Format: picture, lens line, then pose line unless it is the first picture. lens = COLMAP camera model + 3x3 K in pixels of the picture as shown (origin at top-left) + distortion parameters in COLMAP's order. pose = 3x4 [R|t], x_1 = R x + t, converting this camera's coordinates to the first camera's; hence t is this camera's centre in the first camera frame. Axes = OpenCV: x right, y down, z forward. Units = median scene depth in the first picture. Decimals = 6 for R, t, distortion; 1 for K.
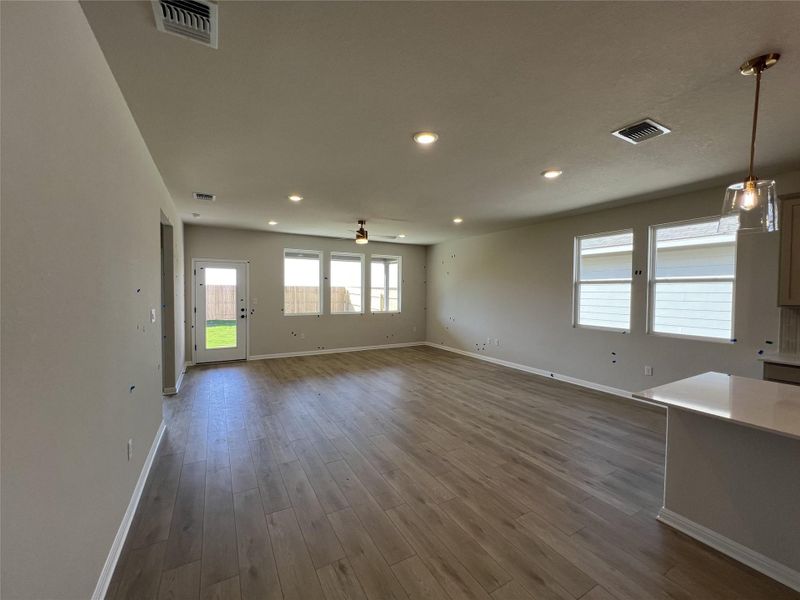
lens RADIAL K [[325.3, 0, 406.7], [0, 325.3, 301.8], [0, 0, 1]] dist [0.000496, -0.000263]
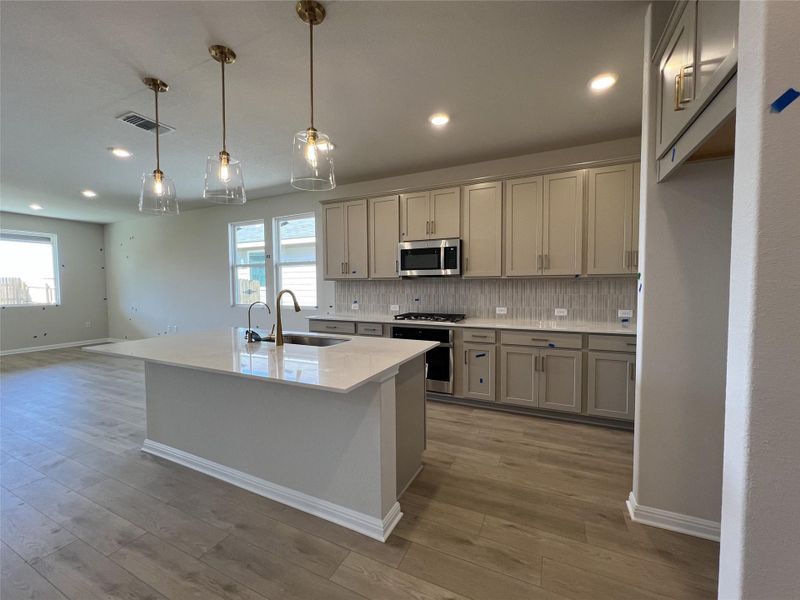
lens RADIAL K [[325.3, 0, 397.1], [0, 325.3, 293.4], [0, 0, 1]] dist [0.000496, -0.000263]
pose [[0.828419, -0.022047, 0.559674, 0.284712], [0.028660, 0.999585, -0.003047, 0.040792], [-0.559375, 0.018565, 0.828707, -0.162997]]
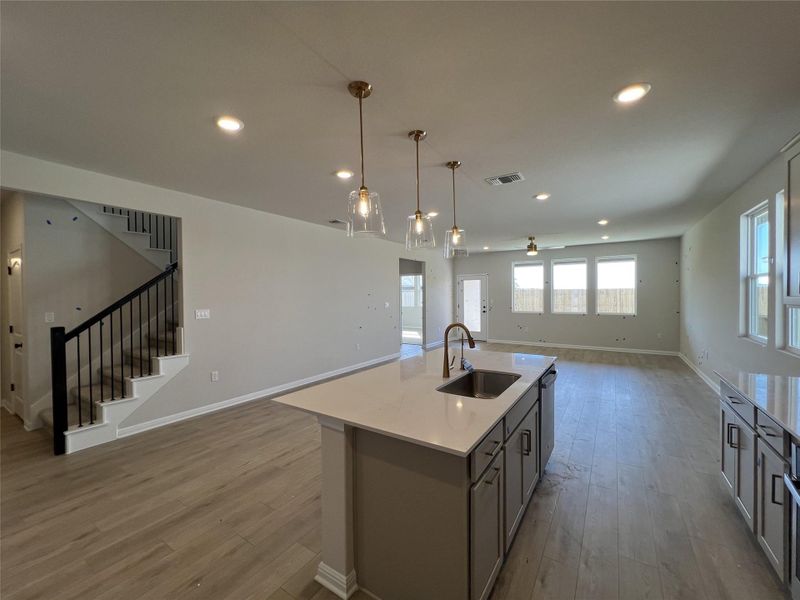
lens RADIAL K [[325.3, 0, 401.1], [0, 325.3, 300.5], [0, 0, 1]] dist [0.000496, -0.000263]
pose [[0.456960, 0.002489, -0.889484, 0.637502], [-0.014965, 0.999876, -0.004890, 0.007131], [0.889361, 0.015545, 0.456941, -0.012941]]
